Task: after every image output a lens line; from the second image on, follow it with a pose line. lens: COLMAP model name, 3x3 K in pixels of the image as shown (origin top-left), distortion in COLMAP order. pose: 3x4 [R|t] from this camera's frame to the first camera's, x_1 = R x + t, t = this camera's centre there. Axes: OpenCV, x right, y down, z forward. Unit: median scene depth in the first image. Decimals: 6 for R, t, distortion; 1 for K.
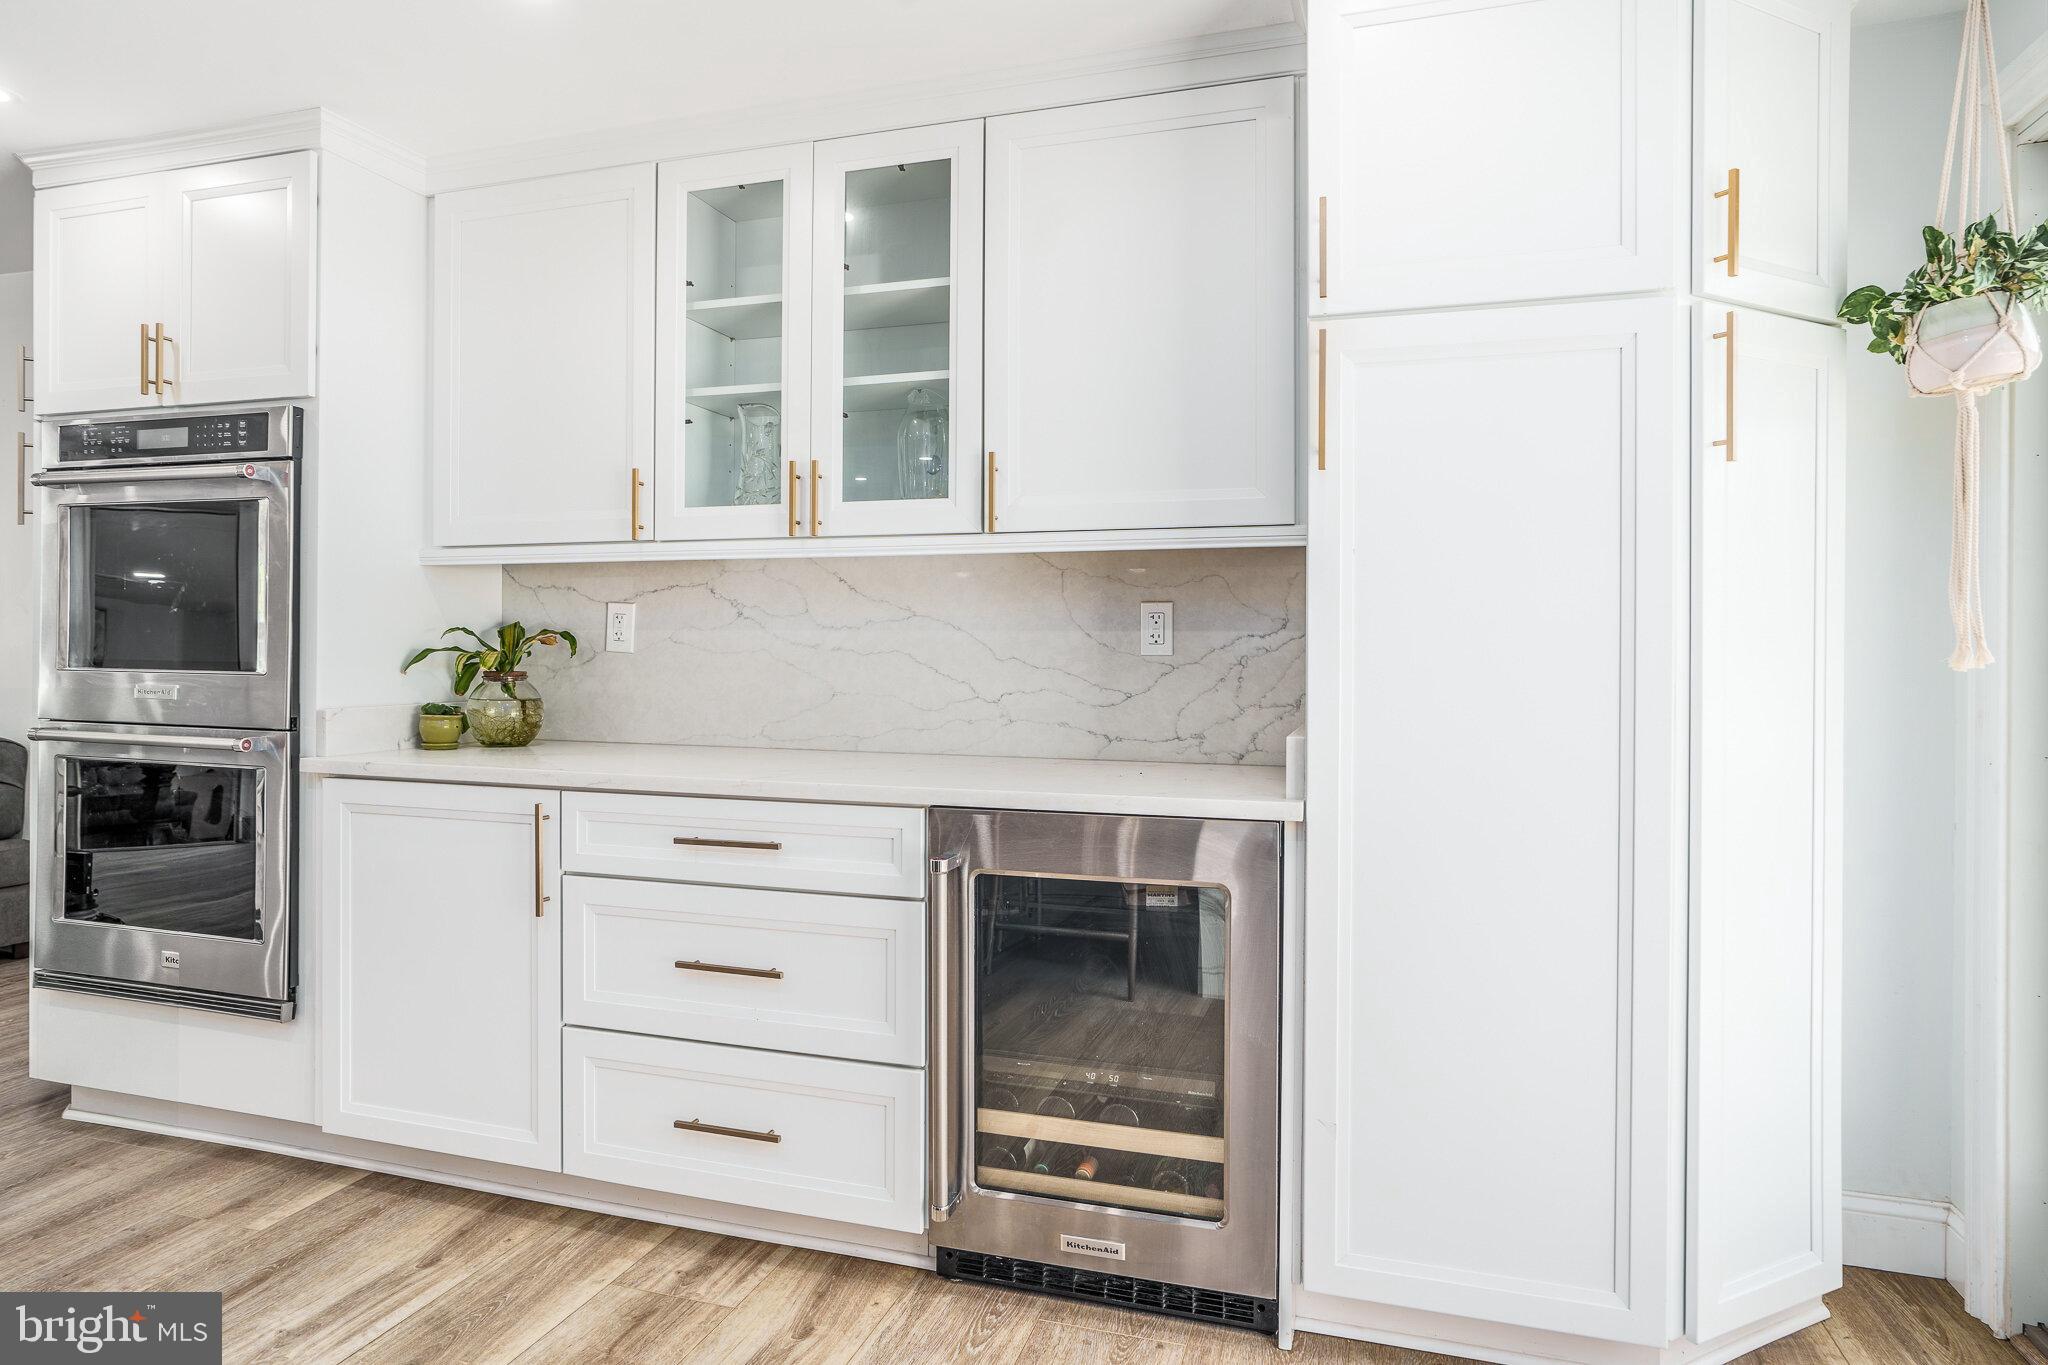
lens RADIAL K [[1248.6, 0, 1145.6], [0, 1248.6, 702.5], [0, 0, 1]] dist [-0.041614, 0.028801]
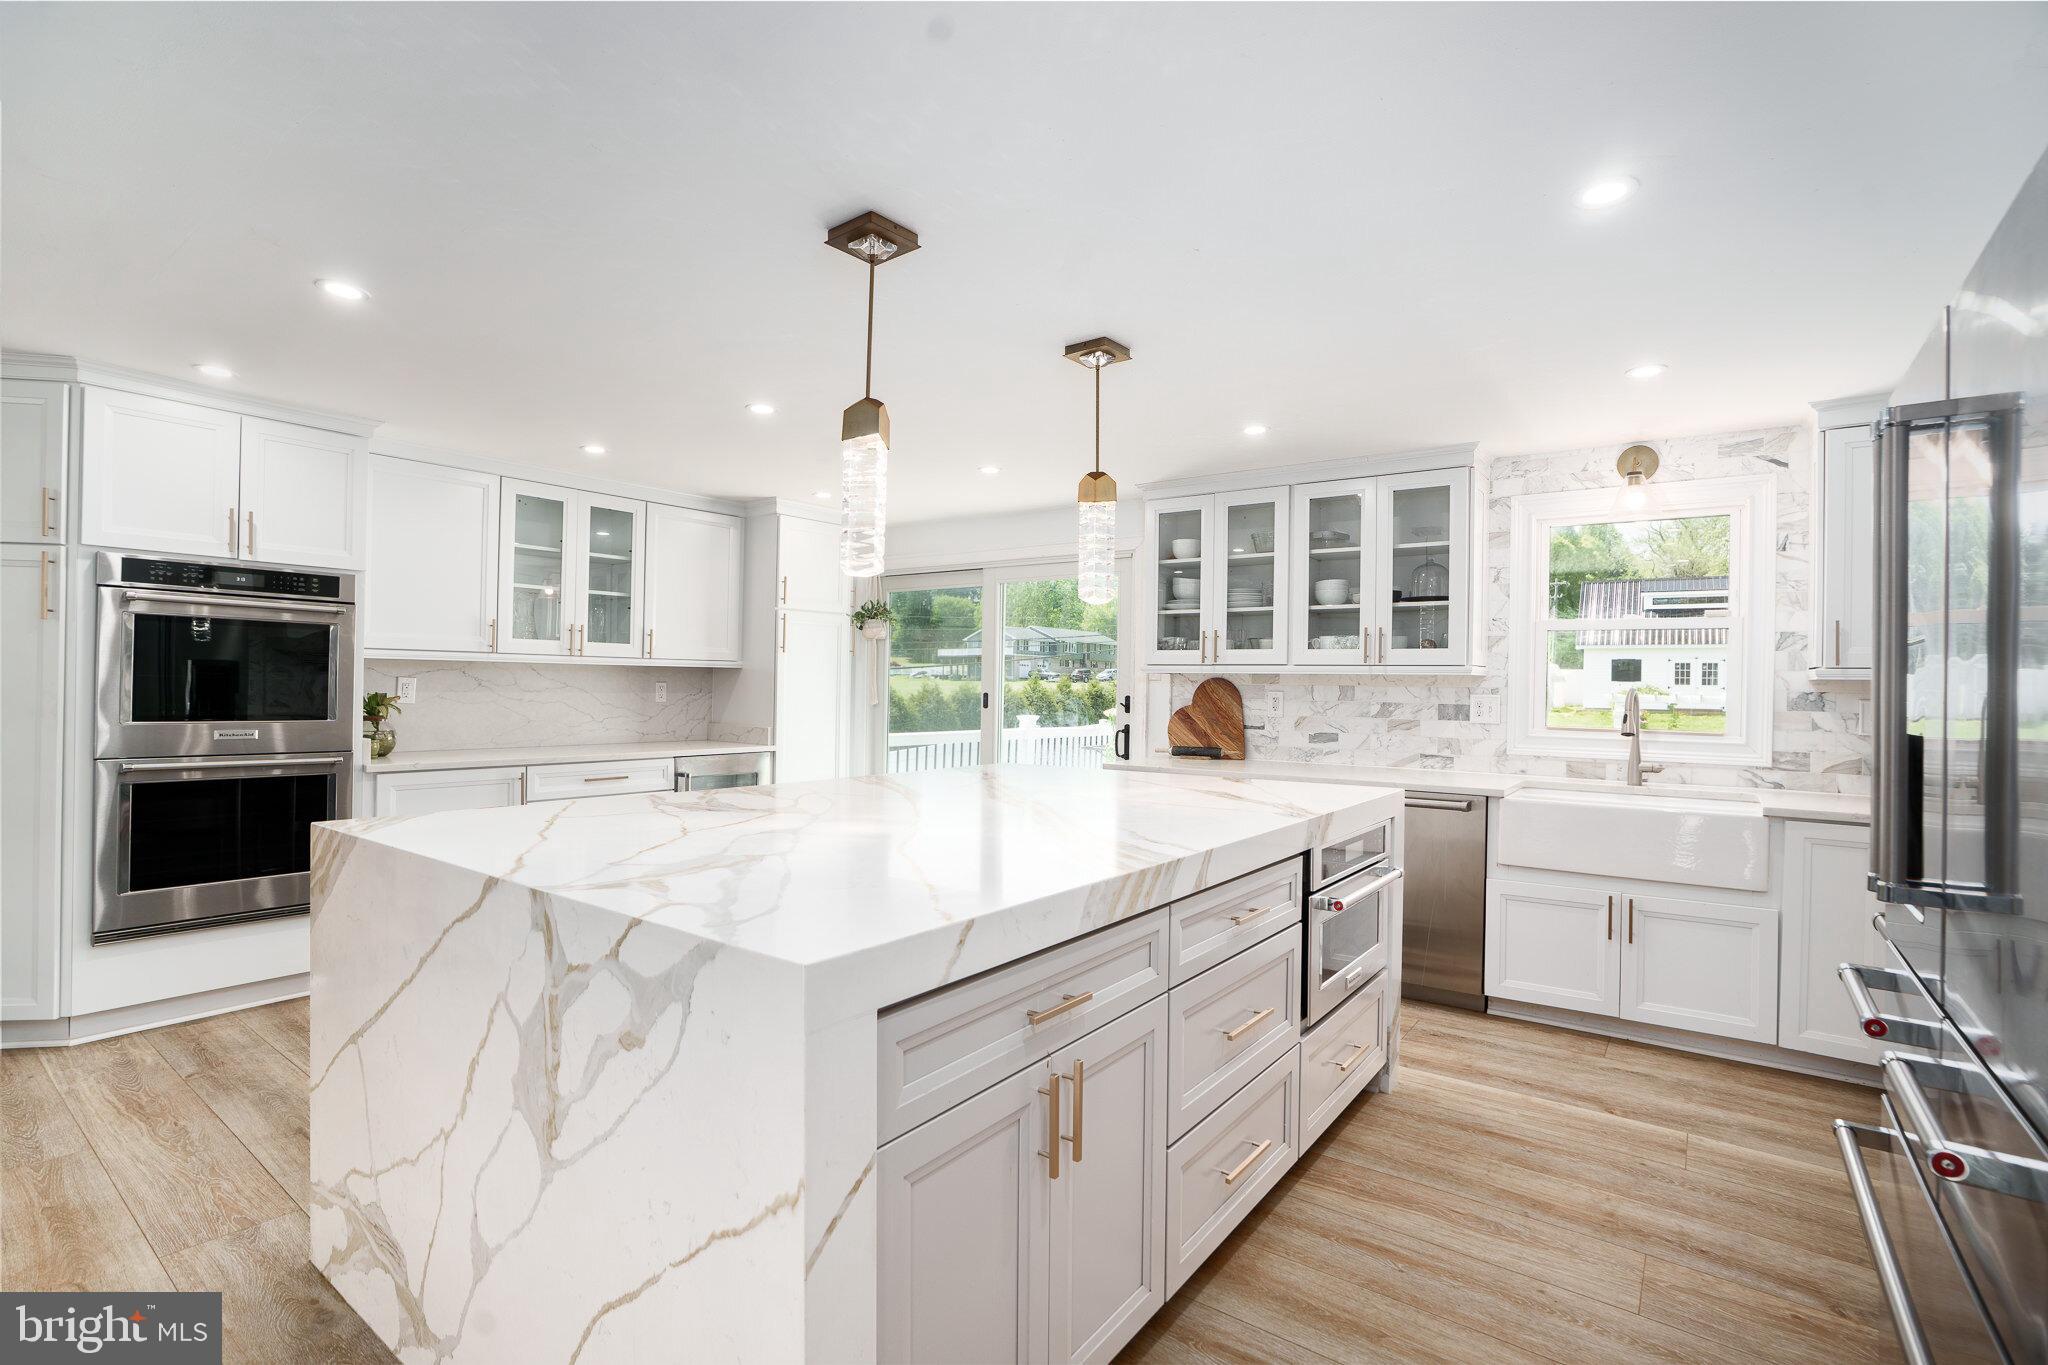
lens RADIAL K [[967.8, 0, 1024.0], [0, 967.8, 682.5], [0, 0, 1]] dist [-0.057622, 0.025886]
pose [[0.337666, 0.001290, 0.941265, -1.645736], [0.007061, 0.999967, -0.003903, -0.065497], [-0.941240, 0.007964, 0.337646, -0.414304]]
